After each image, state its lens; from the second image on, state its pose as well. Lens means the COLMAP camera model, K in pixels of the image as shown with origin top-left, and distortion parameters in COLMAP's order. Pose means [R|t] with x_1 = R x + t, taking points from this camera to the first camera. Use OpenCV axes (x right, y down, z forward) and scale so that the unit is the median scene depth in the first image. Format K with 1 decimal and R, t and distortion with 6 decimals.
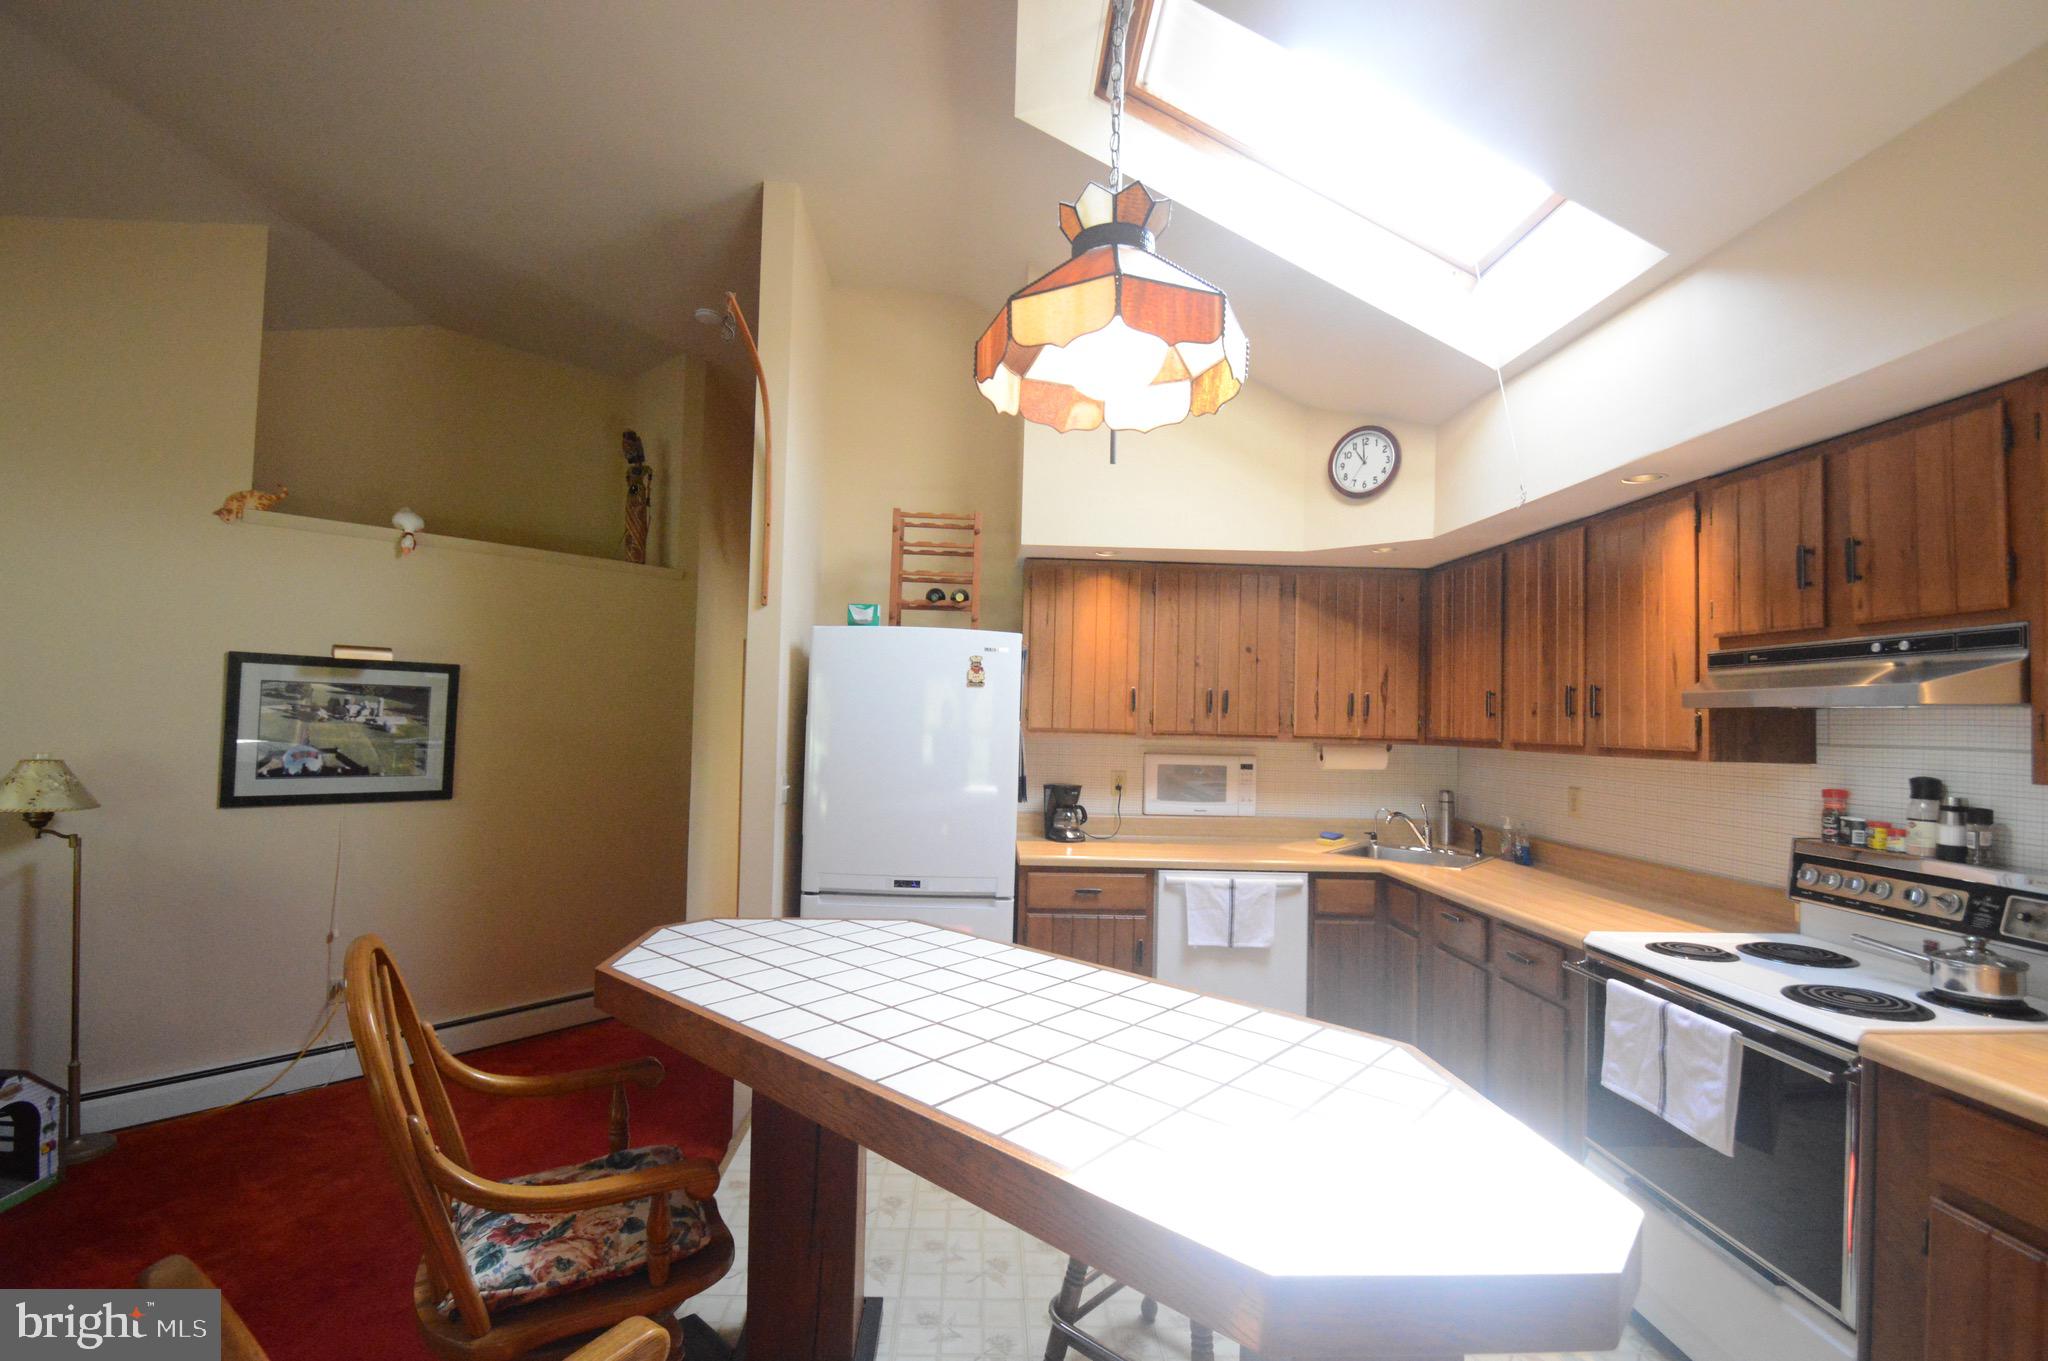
lens RADIAL K [[908.1, 0, 1014.6], [0, 908.1, 687.8], [0, 0, 1]] dist [0.015127, -0.017123]
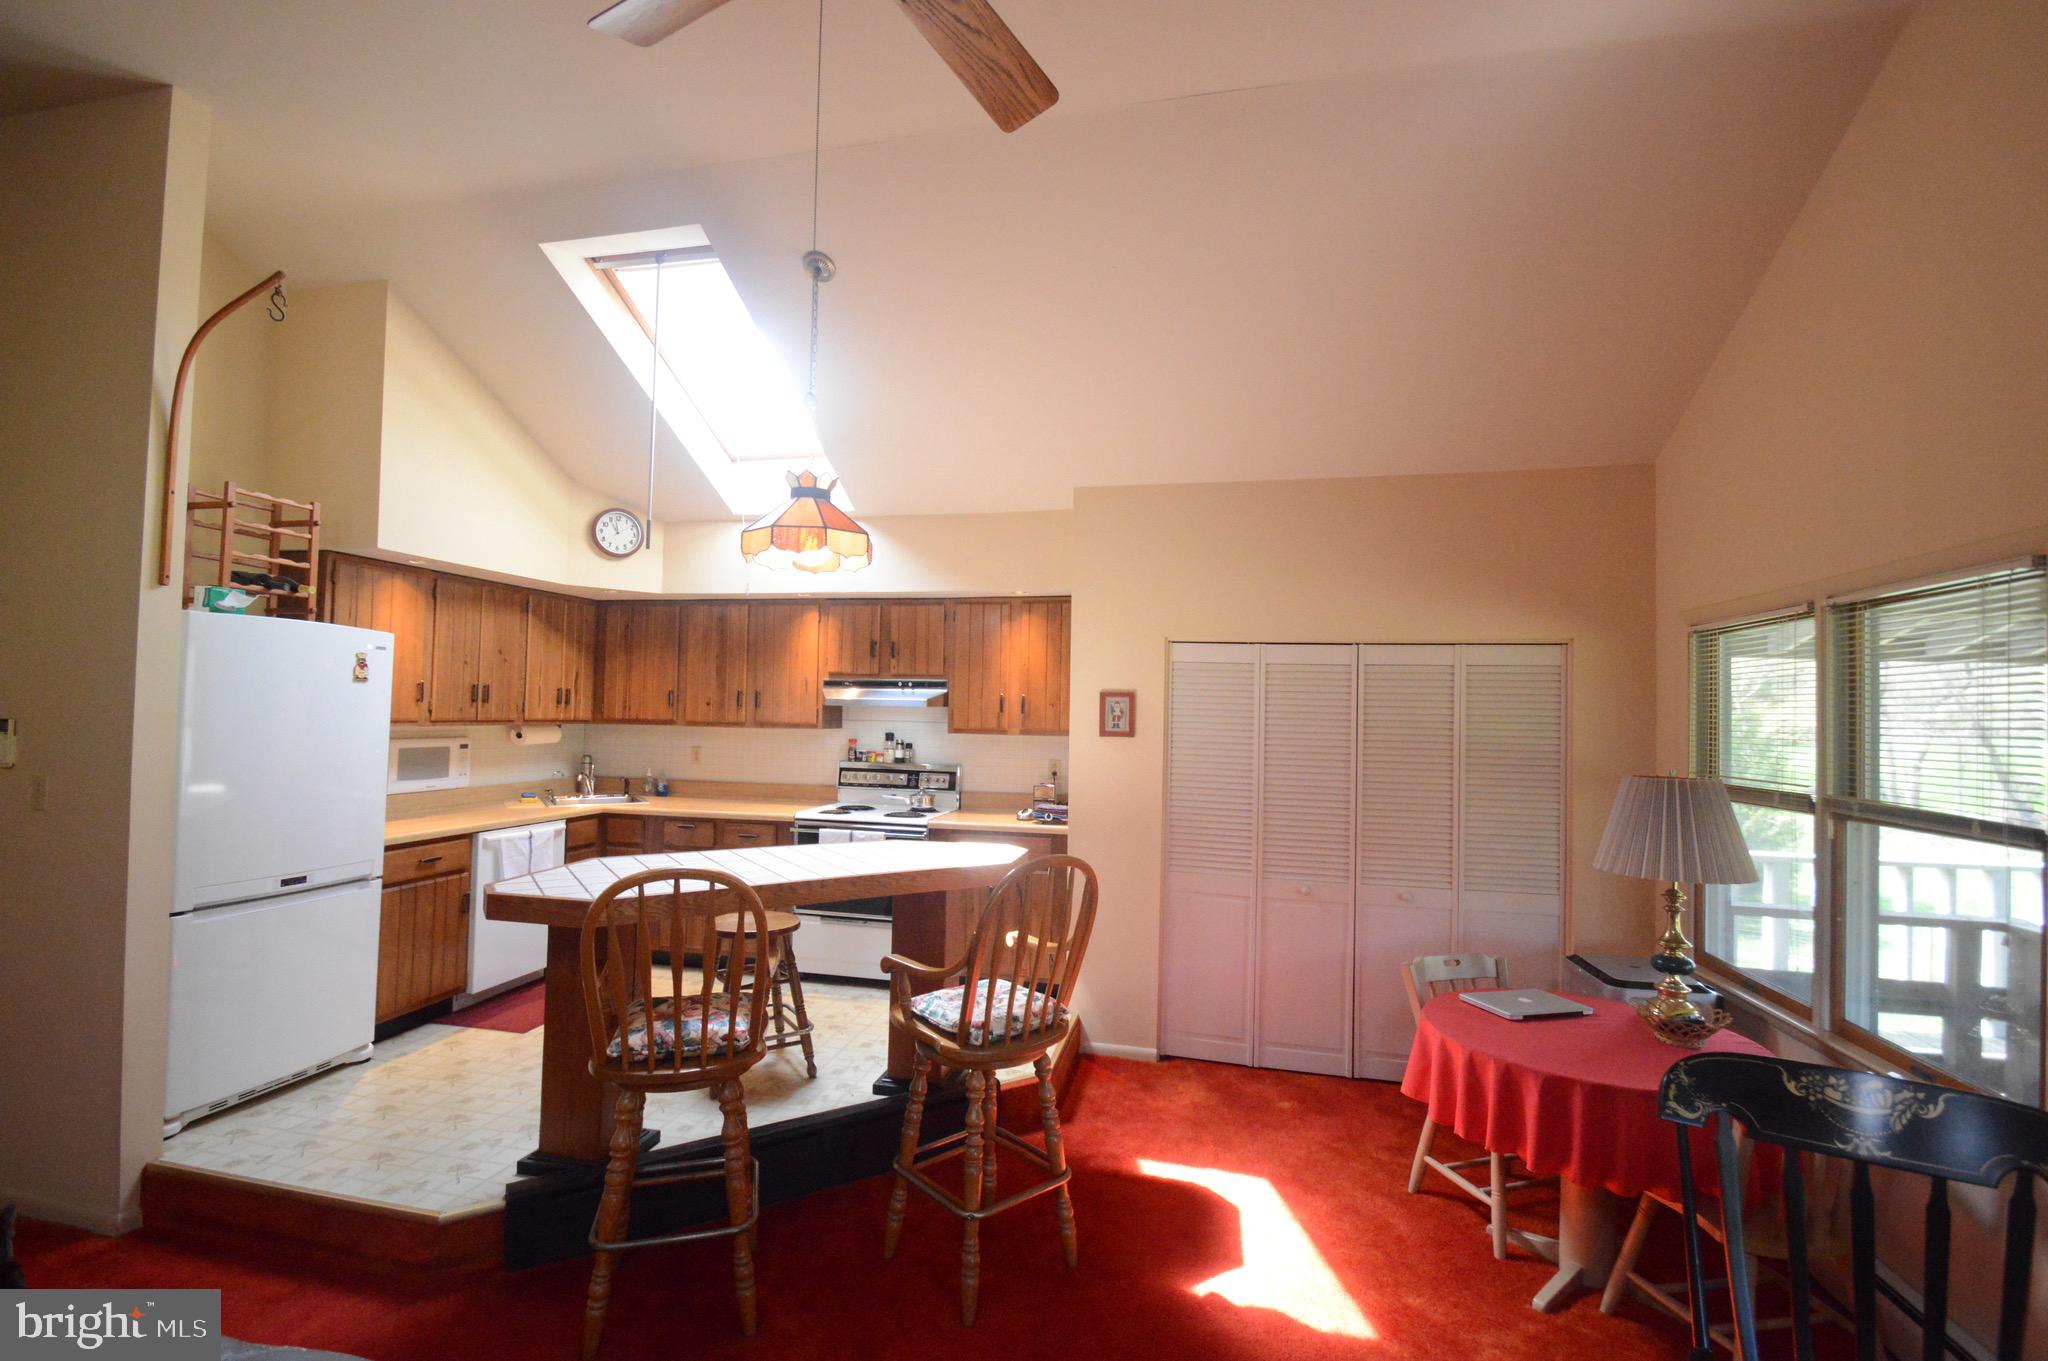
lens RADIAL K [[908.1, 0, 1014.6], [0, 908.1, 687.8], [0, 0, 1]] dist [0.015127, -0.017123]
pose [[0.249660, 0.007917, 0.968301, -0.924140], [-0.046669, 0.998903, 0.003865, -0.036017], [-0.967208, -0.046154, 0.249755, 0.005701]]
